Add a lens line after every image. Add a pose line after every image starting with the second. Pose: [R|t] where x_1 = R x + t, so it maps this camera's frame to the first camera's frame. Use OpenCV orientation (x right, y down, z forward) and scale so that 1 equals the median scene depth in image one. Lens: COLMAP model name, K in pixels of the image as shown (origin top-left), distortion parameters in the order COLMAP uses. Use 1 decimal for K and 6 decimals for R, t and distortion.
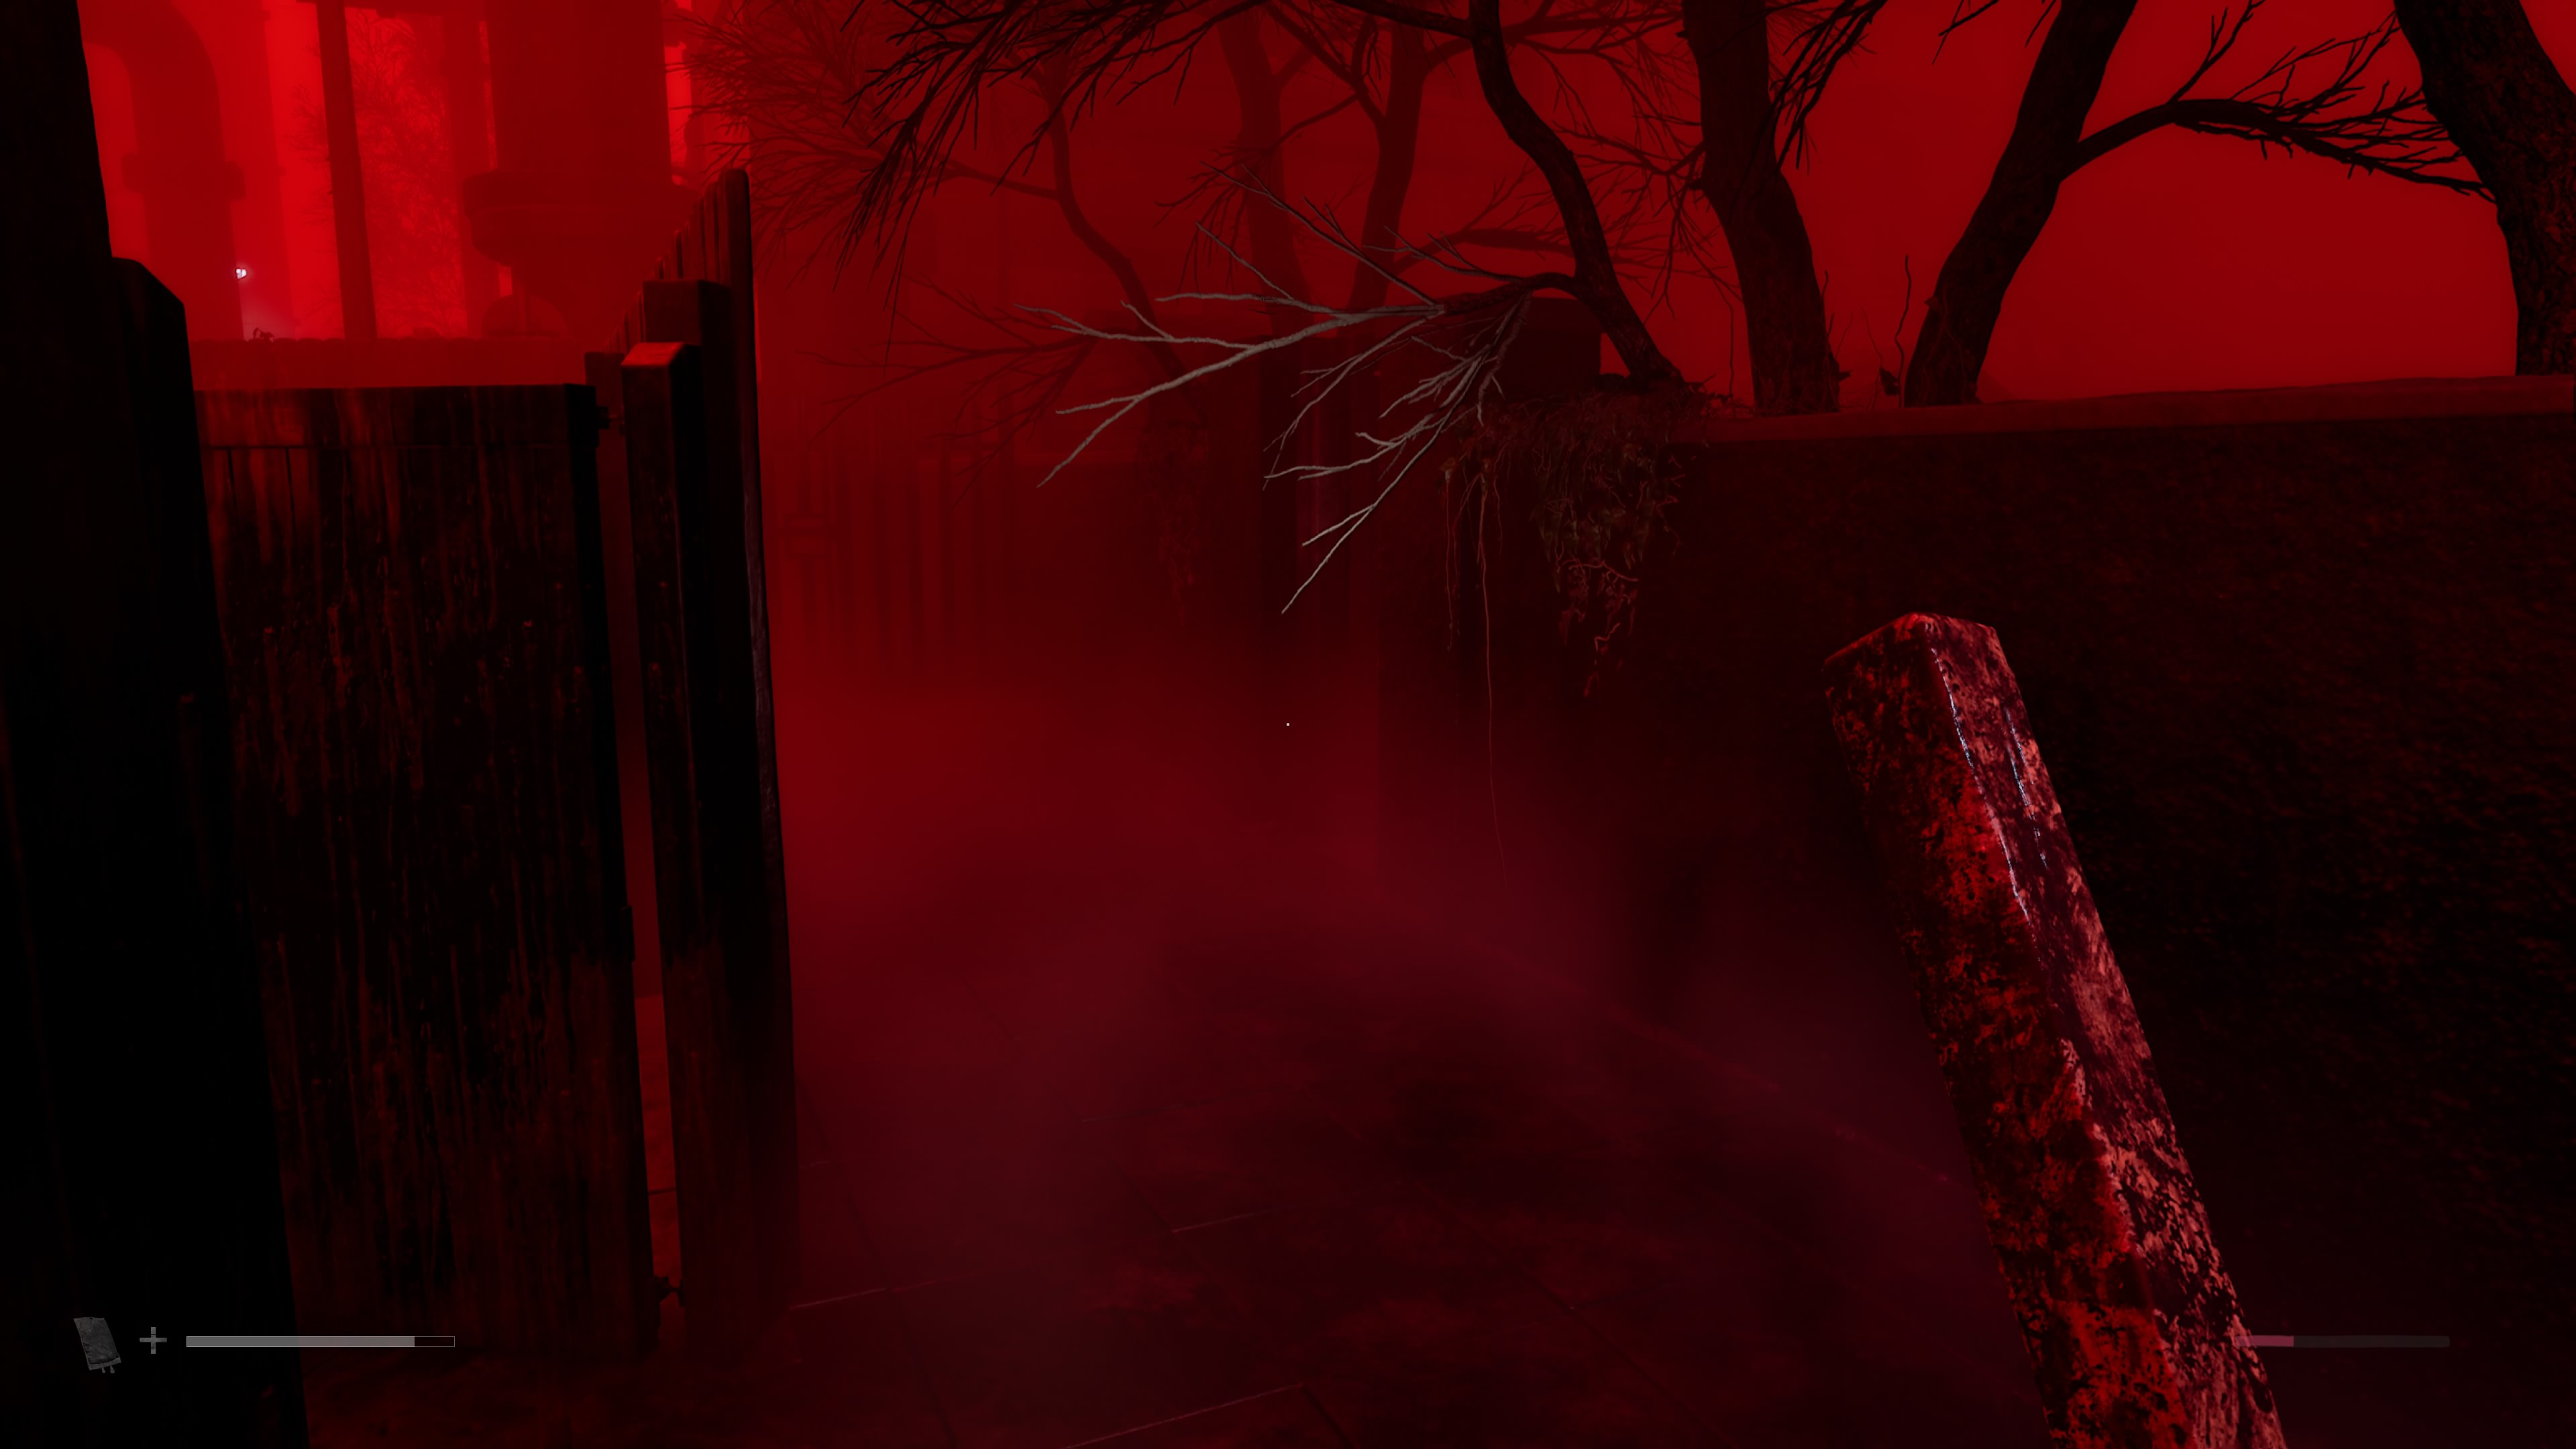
lens RADIAL K [[1551.2, 0, 1291.8], [0, 1551.2, 726.8], [0, 0, 1]] dist [-0.001905, -0.000390]
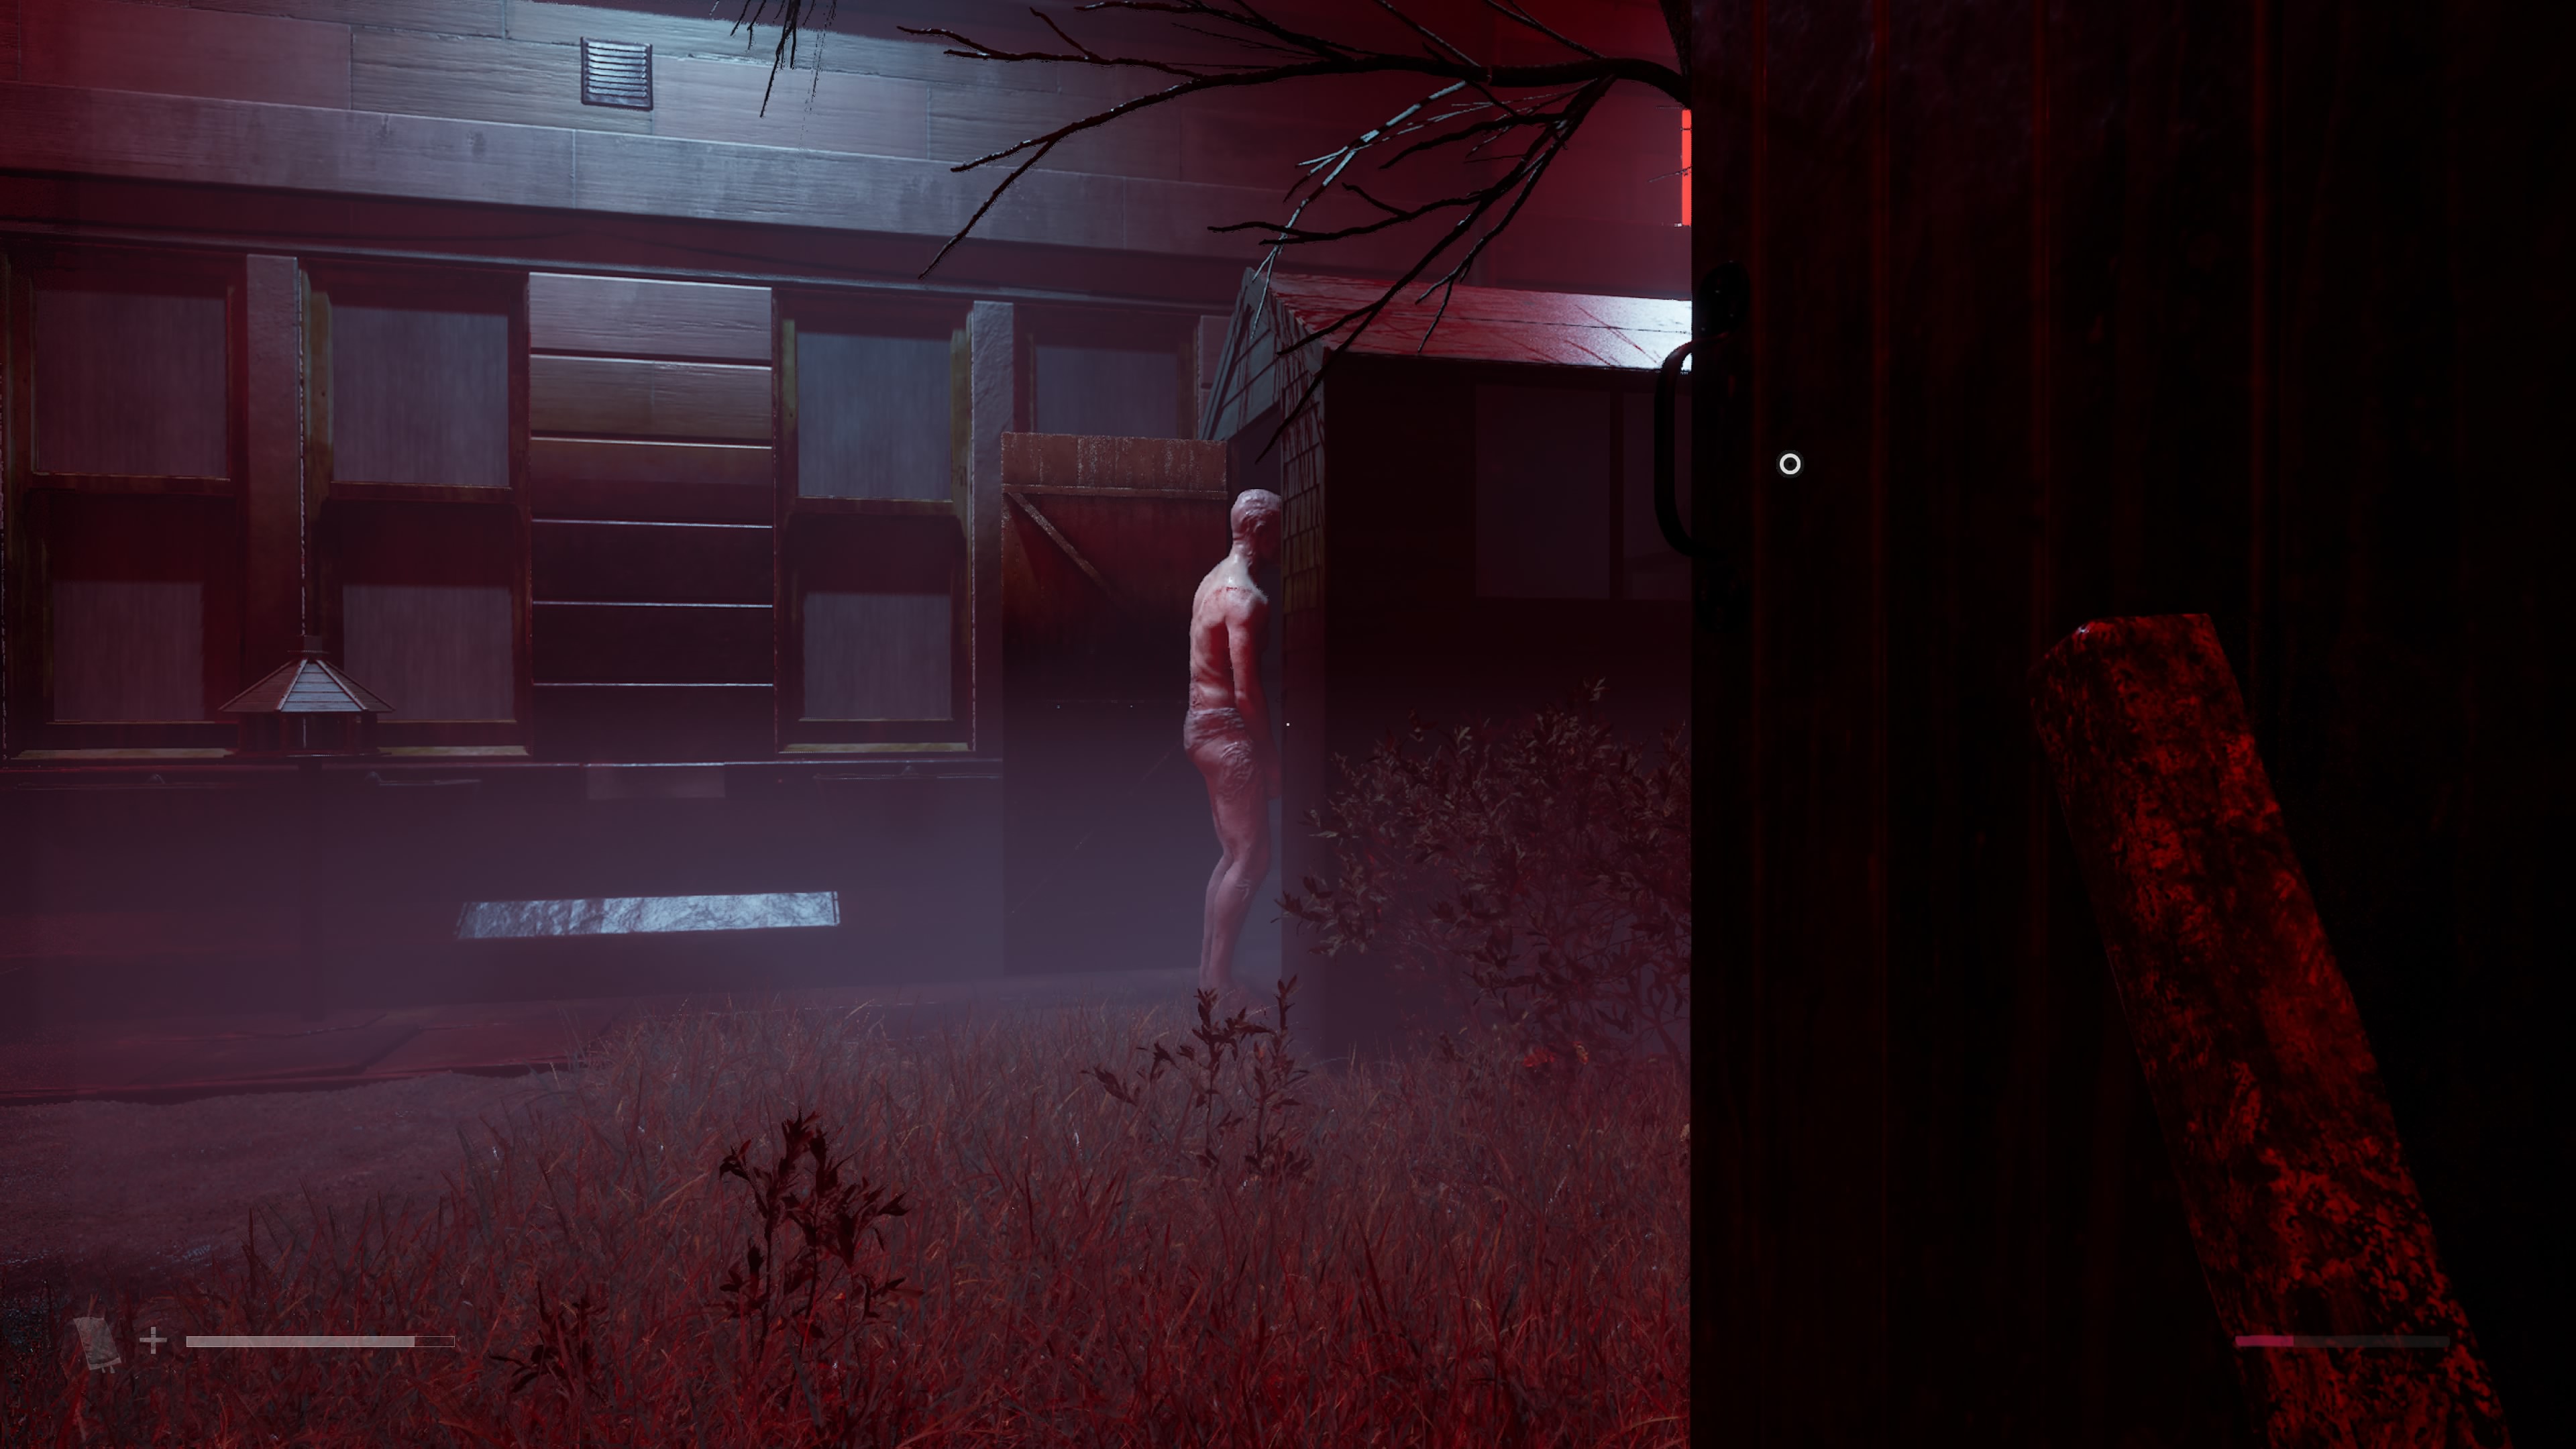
lens RADIAL K [[1551.2, 0, 1284.6], [0, 1551.2, 728.8], [0, 0, 1]] dist [-0.001905, -0.000390]
pose [[0.888080, -0.131085, -0.440602, 0.425474], [0.158616, 0.986996, 0.026063, -0.129218], [0.431456, -0.093032, 0.897324, -0.124896]]
